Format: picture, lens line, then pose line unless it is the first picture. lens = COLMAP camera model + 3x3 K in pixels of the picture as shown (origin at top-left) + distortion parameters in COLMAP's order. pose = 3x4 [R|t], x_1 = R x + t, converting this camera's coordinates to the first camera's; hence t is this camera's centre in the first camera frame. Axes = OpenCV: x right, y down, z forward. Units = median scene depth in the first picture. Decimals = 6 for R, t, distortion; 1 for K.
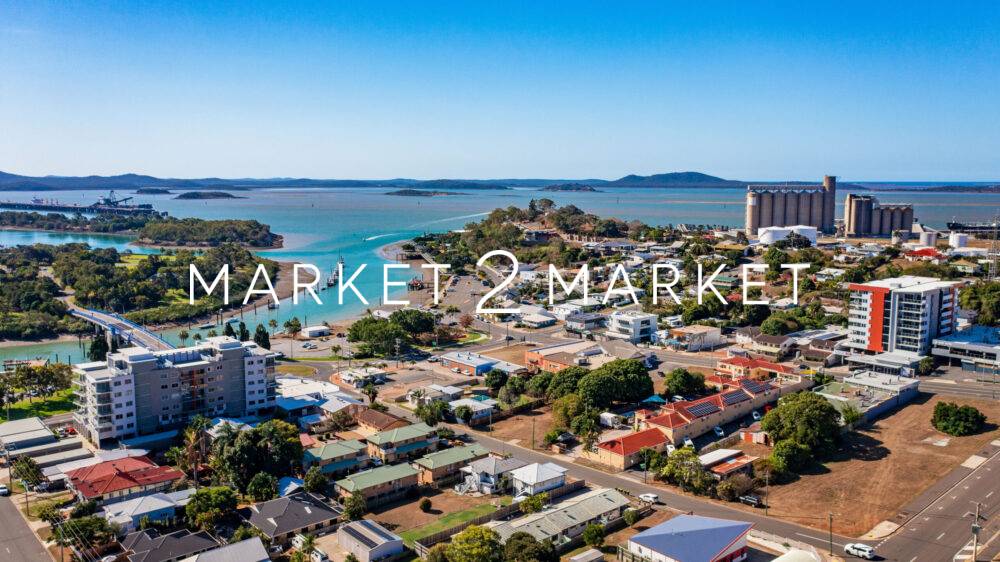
lens RADIAL K [[816.1, 0, 499.6], [0, 816.1, 279.9], [0, 0, 1]] dist [0.001974, -0.002733]
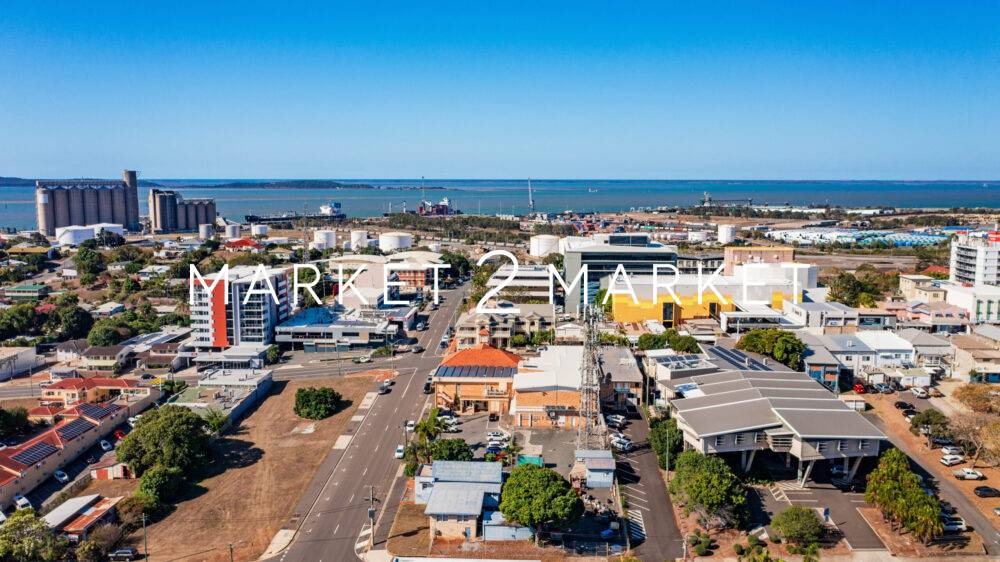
lens RADIAL K [[816.1, 0, 498.6], [0, 816.1, 276.3], [0, 0, 1]] dist [0.001974, -0.002733]
pose [[0.685697, -0.086657, 0.722710, 0.001263], [0.088613, 0.995441, 0.035284, 0.000280], [-0.722473, 0.039847, 0.690250, 0.113160]]
